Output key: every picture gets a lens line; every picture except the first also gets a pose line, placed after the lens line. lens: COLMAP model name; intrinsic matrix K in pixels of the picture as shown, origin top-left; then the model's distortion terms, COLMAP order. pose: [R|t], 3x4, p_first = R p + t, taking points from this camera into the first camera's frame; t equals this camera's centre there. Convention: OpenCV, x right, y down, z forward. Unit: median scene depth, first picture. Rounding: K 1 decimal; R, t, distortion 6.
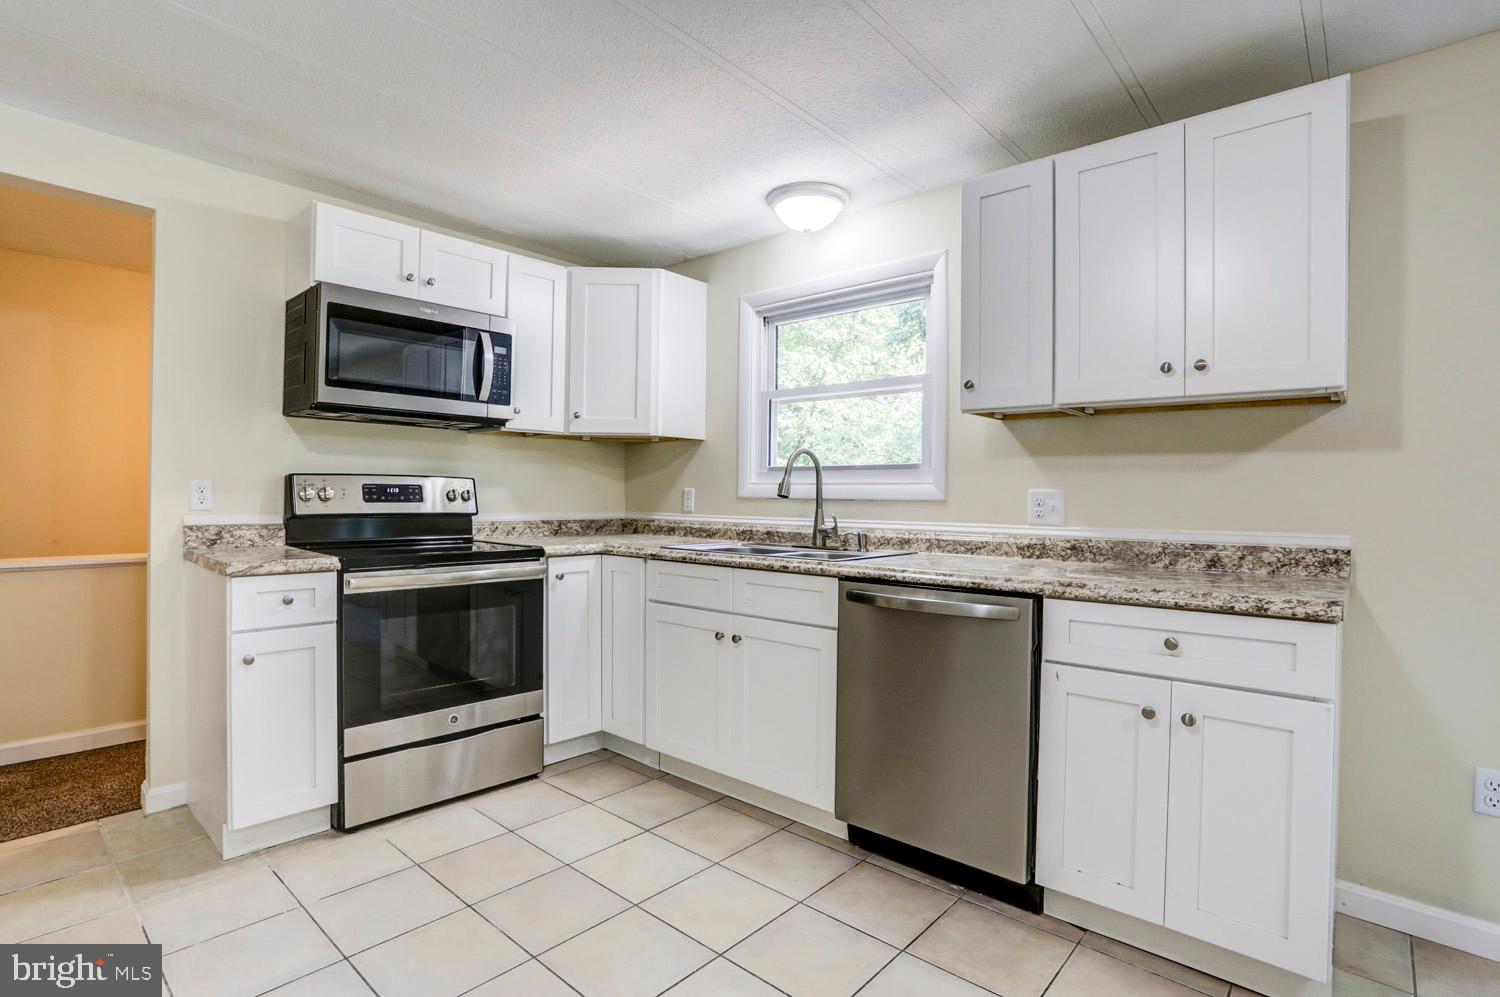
lens RADIAL K [[736.7, 0, 735.3], [0, 736.7, 498.2], [0, 0, 1]] dist [-0.073301, 0.030517]
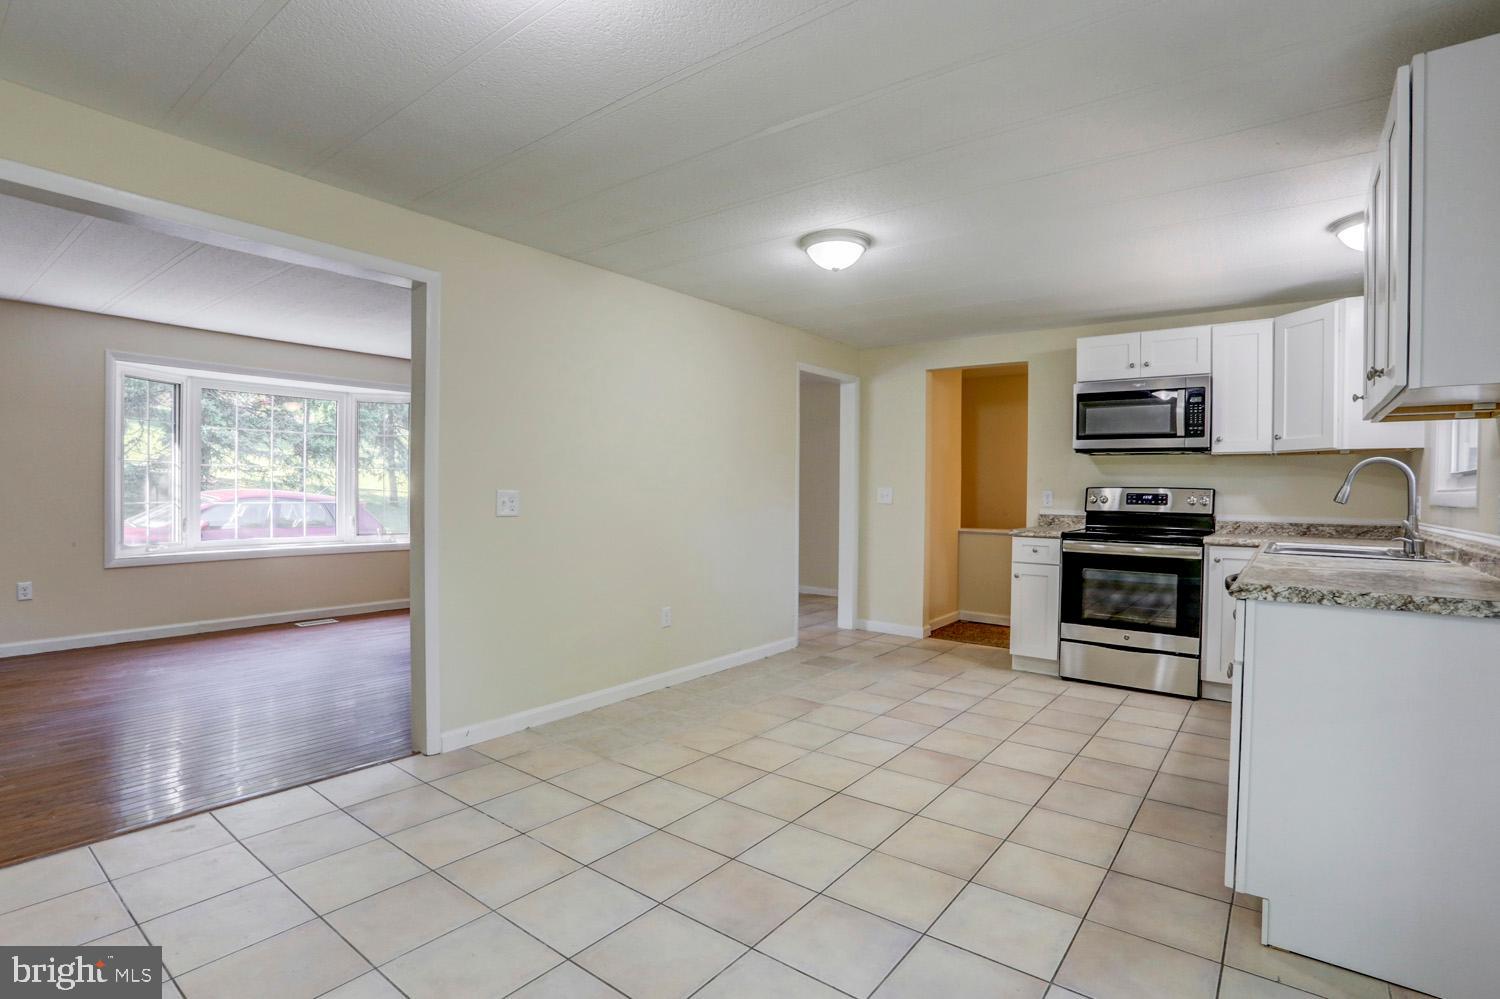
lens RADIAL K [[726.4, 0, 747.4], [0, 726.4, 501.9], [0, 0, 1]] dist [-0.077341, 0.028843]
pose [[0.081226, 0.006116, -0.996677, 1.055451], [-0.016790, 0.999848, 0.004767, 0.006807], [0.996554, 0.016347, 0.081316, 0.015996]]
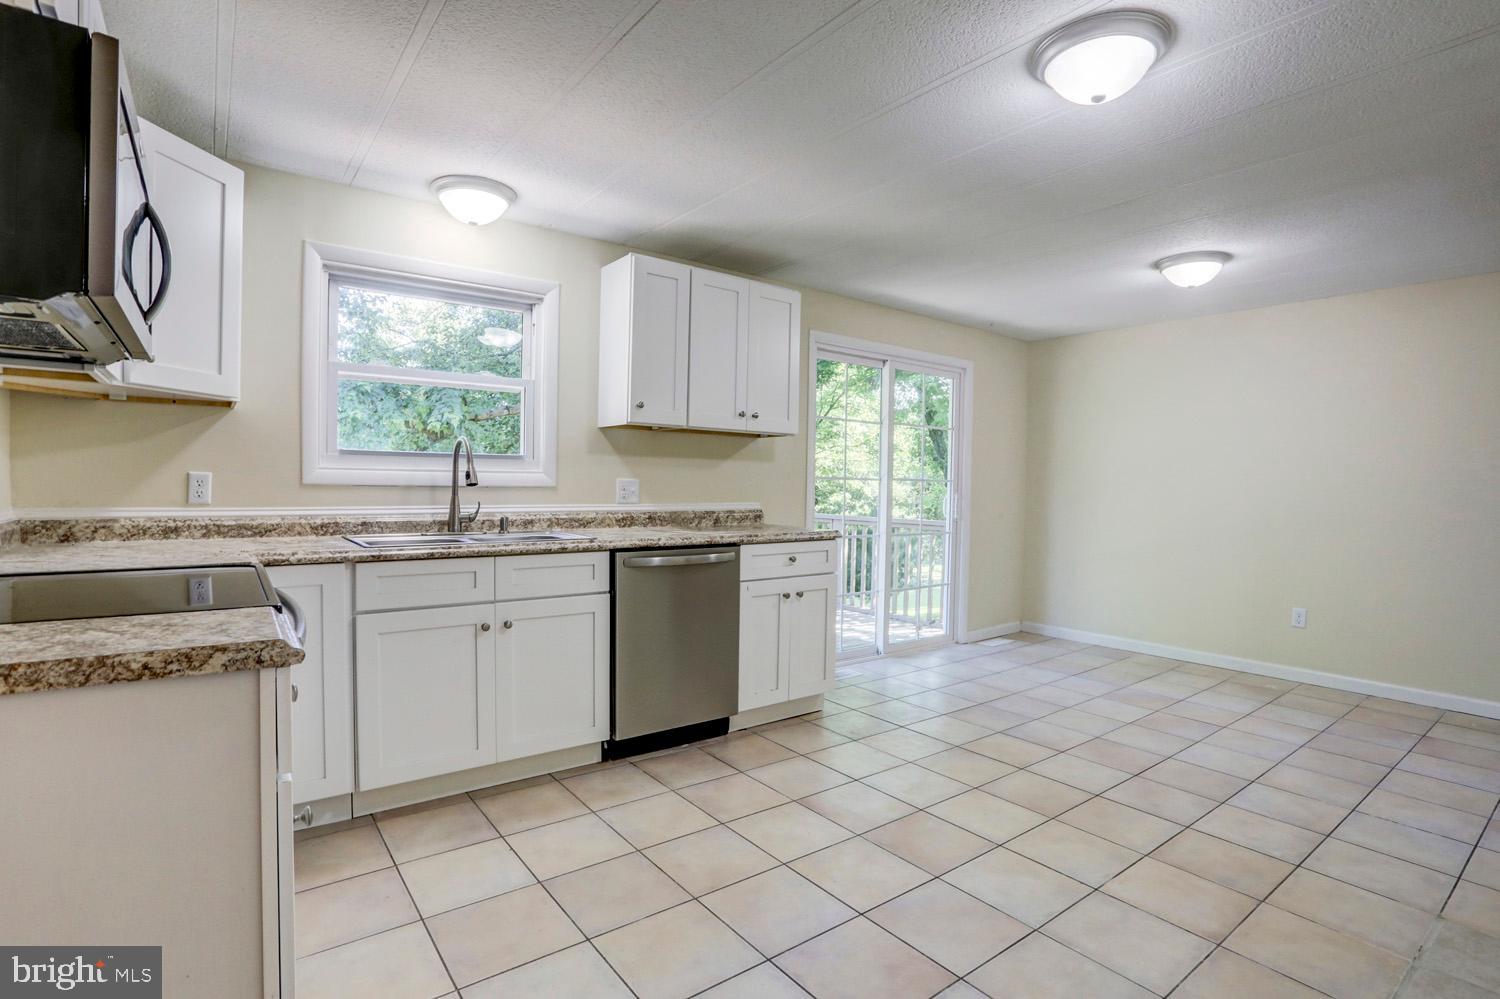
lens RADIAL K [[728.0, 0, 750.0], [0, 728.0, 499.5], [0, 0, 1]] dist [-0.075148, 0.036181]
pose [[0.182784, -0.032828, 0.982605, -0.848931], [-0.011650, 0.999300, 0.035553, -0.022253], [-0.983084, -0.017946, 0.182274, 0.446128]]
